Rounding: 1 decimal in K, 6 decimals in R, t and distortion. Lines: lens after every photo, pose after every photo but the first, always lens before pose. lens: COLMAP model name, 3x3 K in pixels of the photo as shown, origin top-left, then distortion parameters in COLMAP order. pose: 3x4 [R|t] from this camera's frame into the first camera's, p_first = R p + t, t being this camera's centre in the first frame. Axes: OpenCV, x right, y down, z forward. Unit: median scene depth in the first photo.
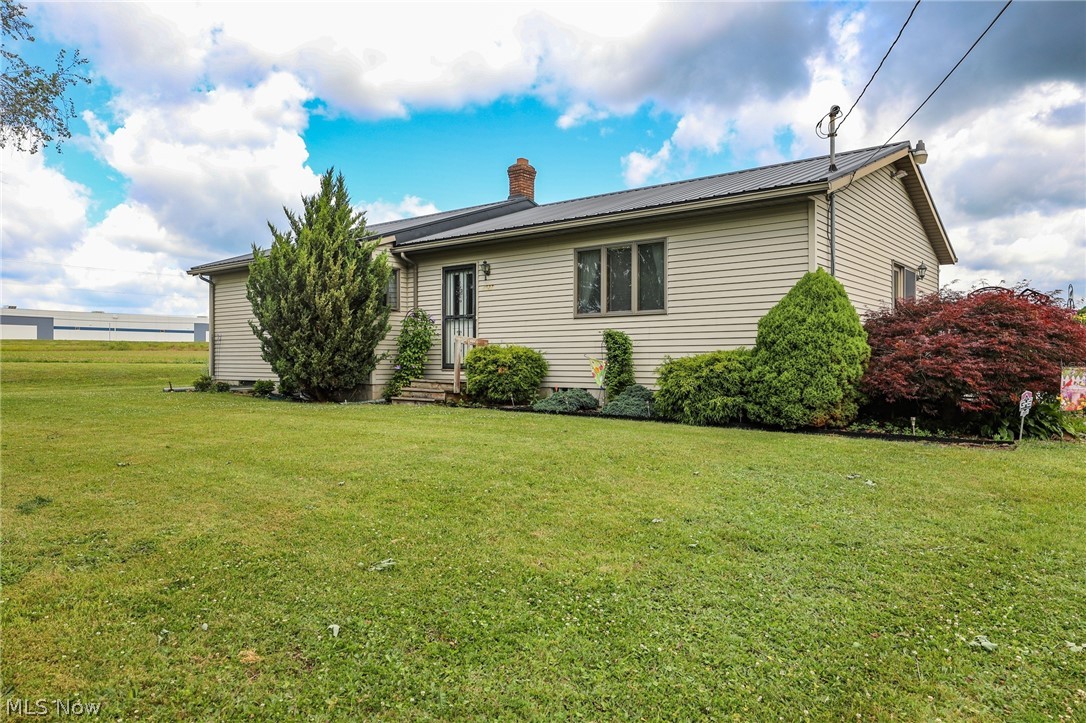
lens RADIAL K [[714.2, 0, 543.0], [0, 714.2, 361.5], [0, 0, 1]] dist [-0.000099, 0.000285]
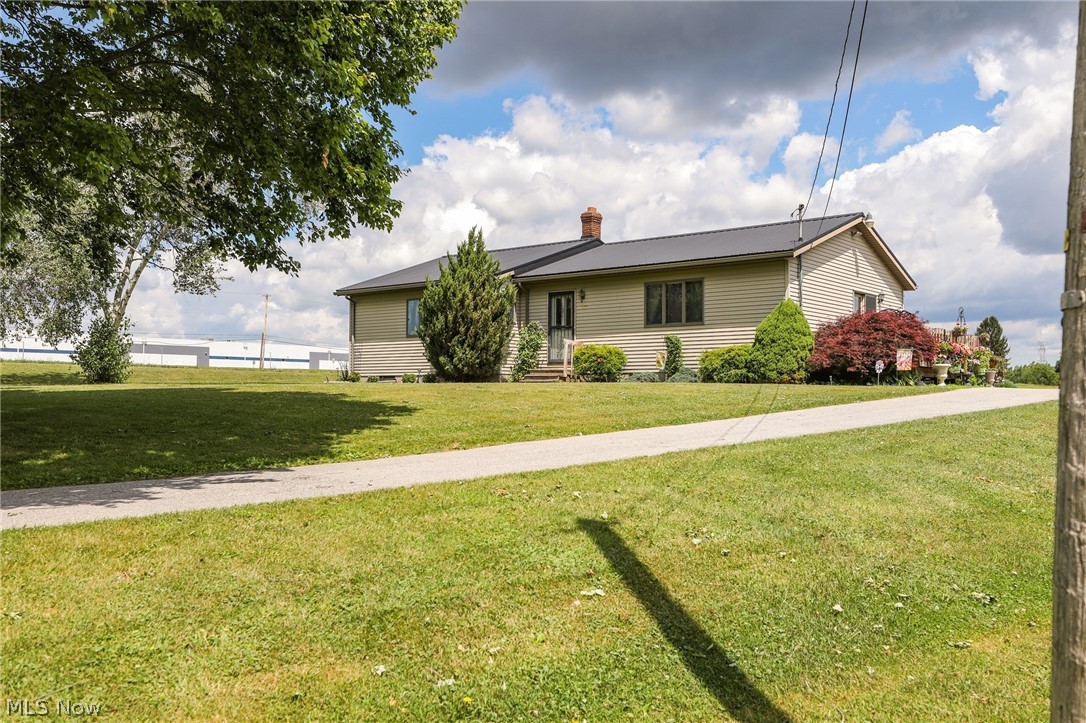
lens RADIAL K [[957.6, 0, 543.0], [0, 957.6, 361.5], [0, 0, 1]] dist [-0.009112, -0.006357]
pose [[0.999980, 0.003643, 0.005082, -0.183910], [-0.003435, 0.999181, -0.040330, 0.095766], [-0.005224, 0.040312, 0.999173, -1.055243]]
